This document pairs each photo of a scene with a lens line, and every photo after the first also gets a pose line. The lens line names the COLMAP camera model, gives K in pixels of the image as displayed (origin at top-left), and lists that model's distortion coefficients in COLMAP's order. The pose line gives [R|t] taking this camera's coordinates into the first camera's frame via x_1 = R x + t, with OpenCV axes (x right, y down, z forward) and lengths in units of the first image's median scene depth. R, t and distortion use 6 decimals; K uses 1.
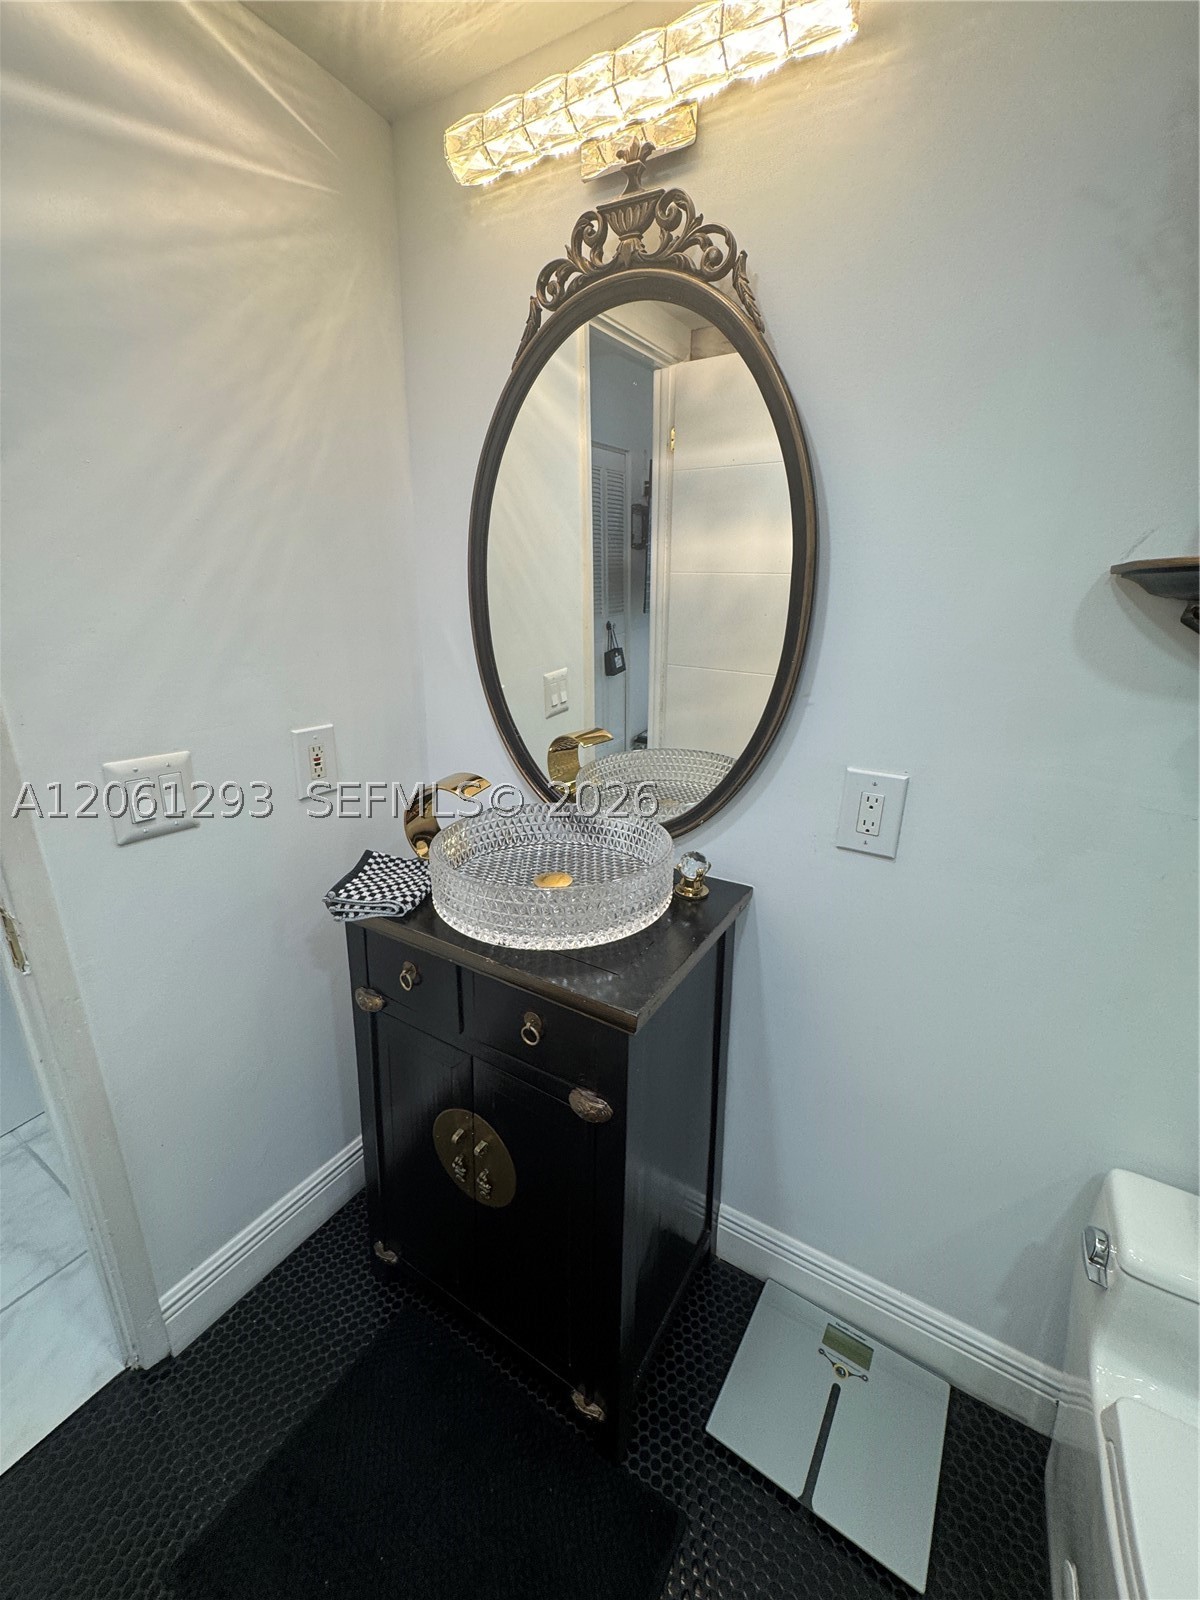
lens RADIAL K [[641.9, 0, 592.8], [0, 641.9, 791.3], [0, 0, 1]] dist [-0.004469, 0.001079]
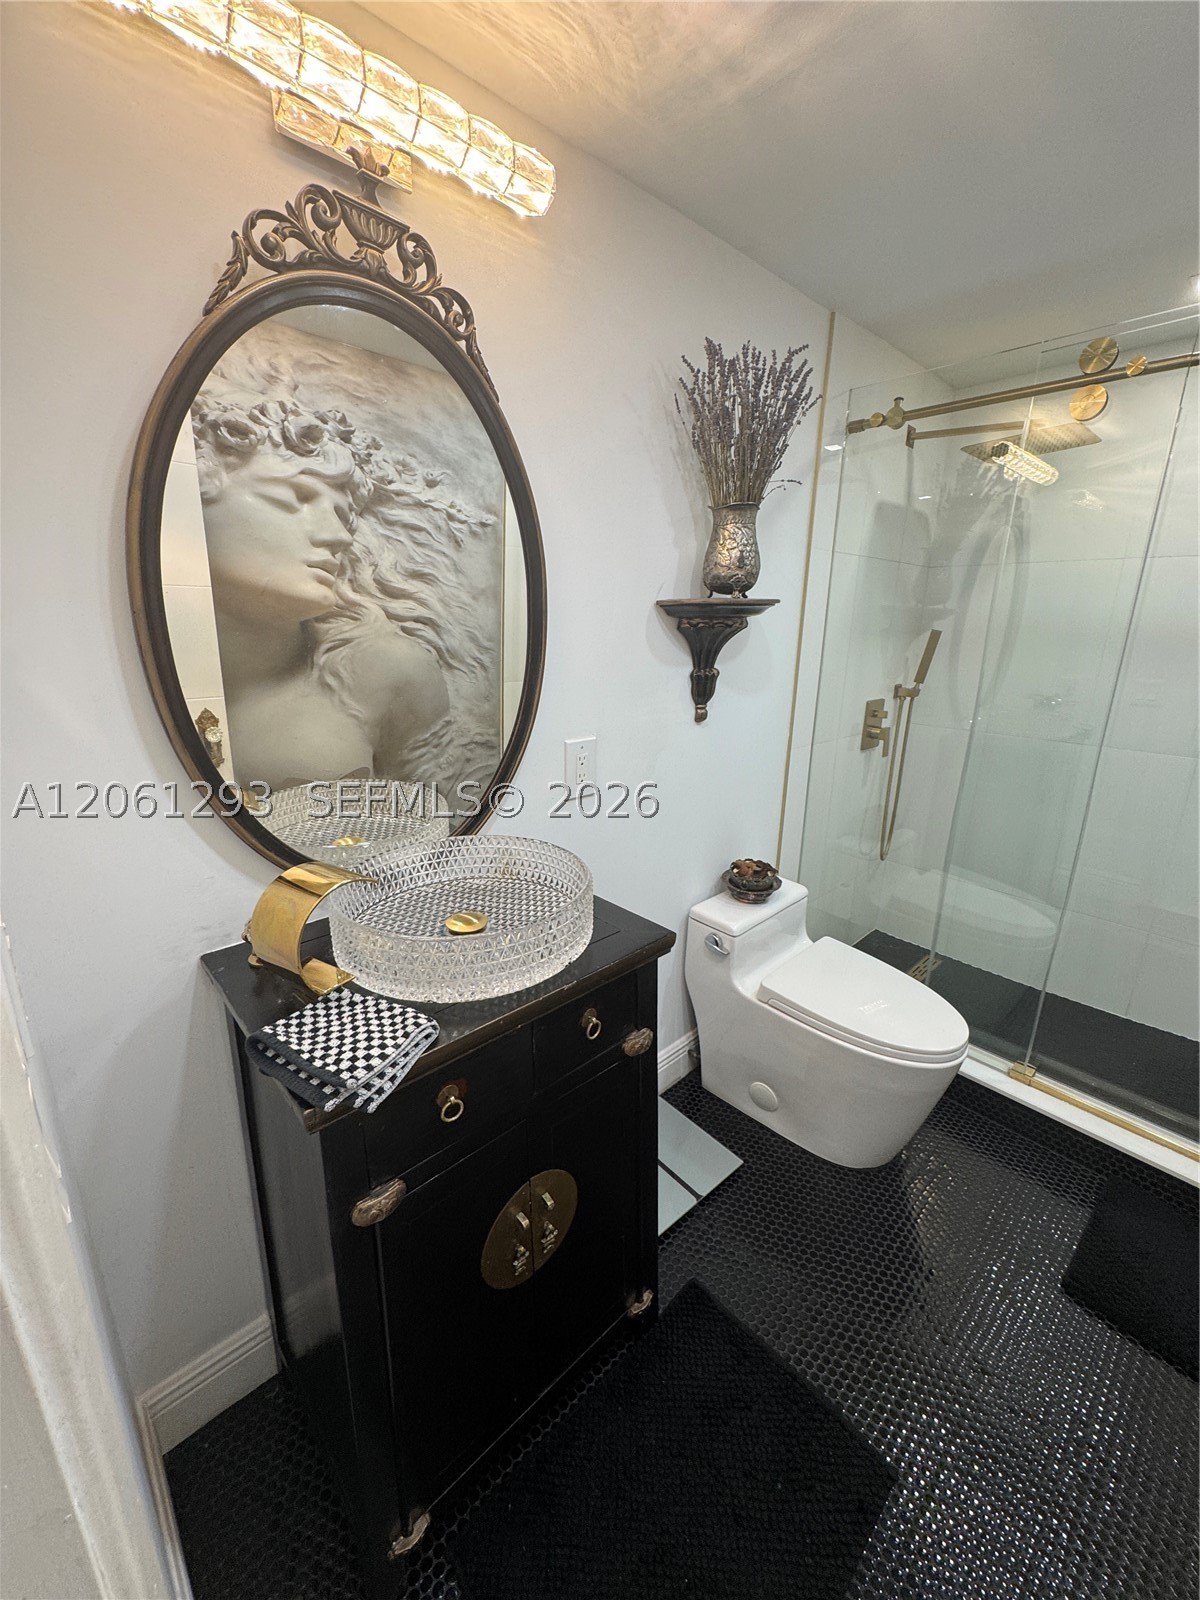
lens RADIAL K [[641.9, 0, 586.1], [0, 641.9, 796.6], [0, 0, 1]] dist [-0.004469, 0.001079]
pose [[0.274974, -0.271303, 0.922379, -0.970027], [0.280444, 0.940275, 0.192962, -0.193739], [-0.919641, 0.205616, 0.334637, 0.564262]]
